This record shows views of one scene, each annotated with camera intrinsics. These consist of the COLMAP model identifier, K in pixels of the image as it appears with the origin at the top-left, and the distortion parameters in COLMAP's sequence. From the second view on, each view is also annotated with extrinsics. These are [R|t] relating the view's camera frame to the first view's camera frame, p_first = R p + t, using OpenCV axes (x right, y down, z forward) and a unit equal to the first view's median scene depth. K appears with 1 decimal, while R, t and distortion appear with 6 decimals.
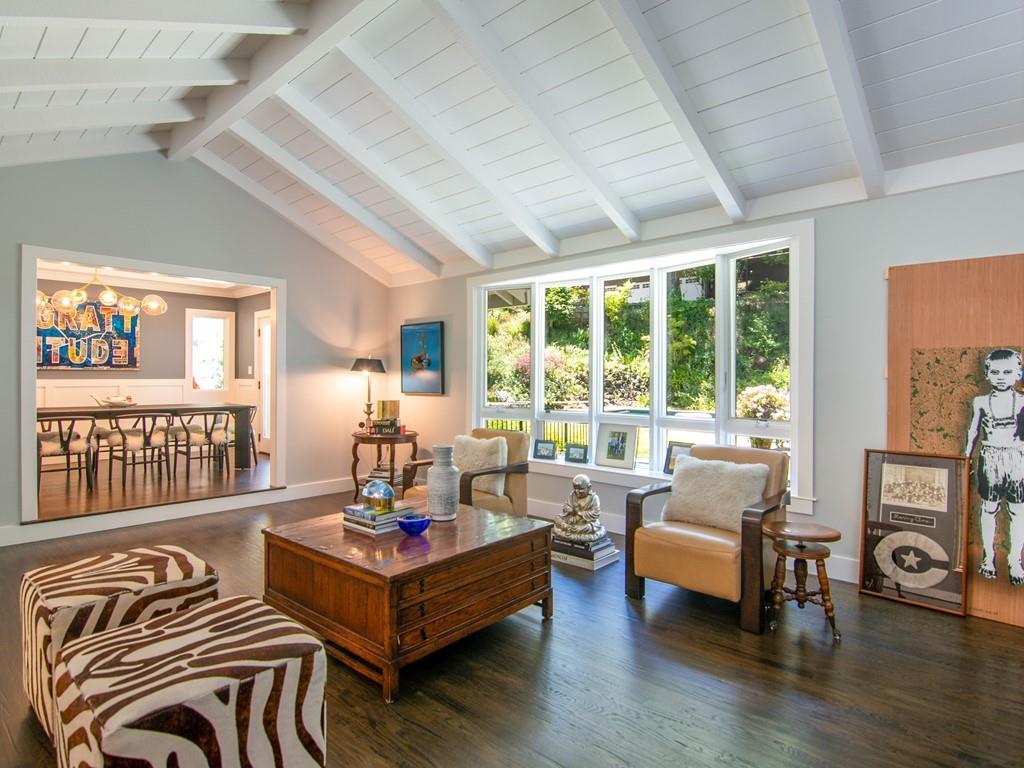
lens RADIAL K [[559.7, 0, 508.6], [0, 559.7, 380.0], [0, 0, 1]] dist [-0.015321, -0.001111]
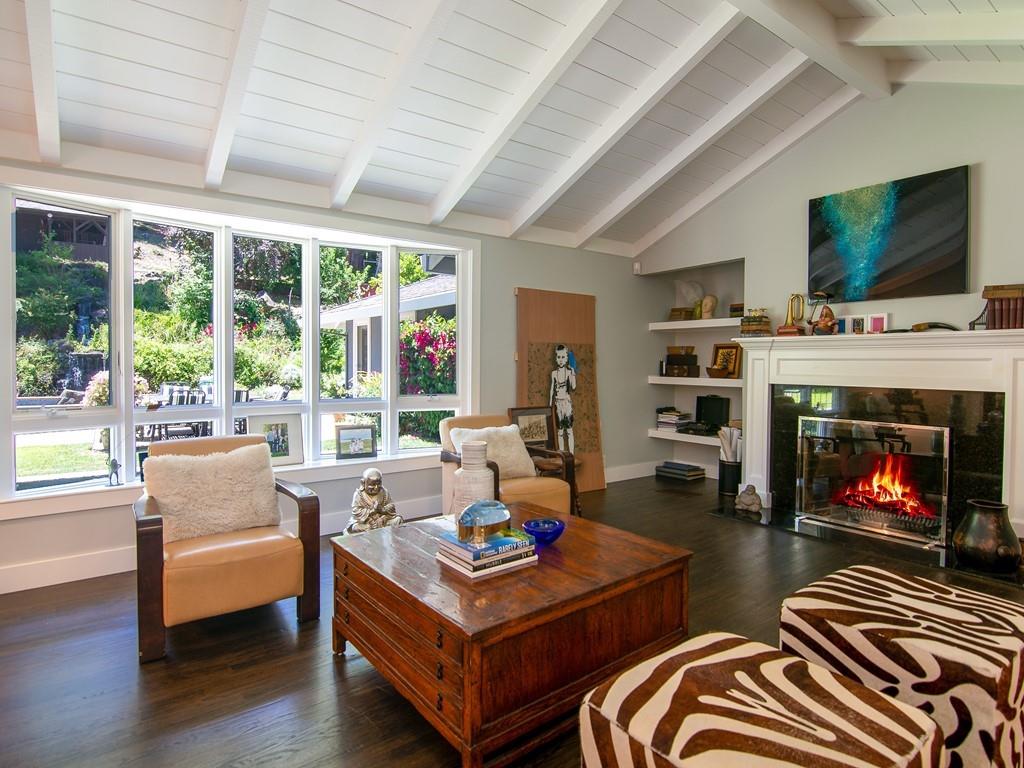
lens RADIAL K [[559.7, 0, 508.6], [0, 559.7, 380.0], [0, 0, 1]] dist [-0.015321, -0.001111]
pose [[0.183429, -0.033429, 0.982464, -0.932343], [0.000520, 0.999425, 0.033909, -0.002229], [-0.983033, -0.005709, 0.183341, 0.834205]]
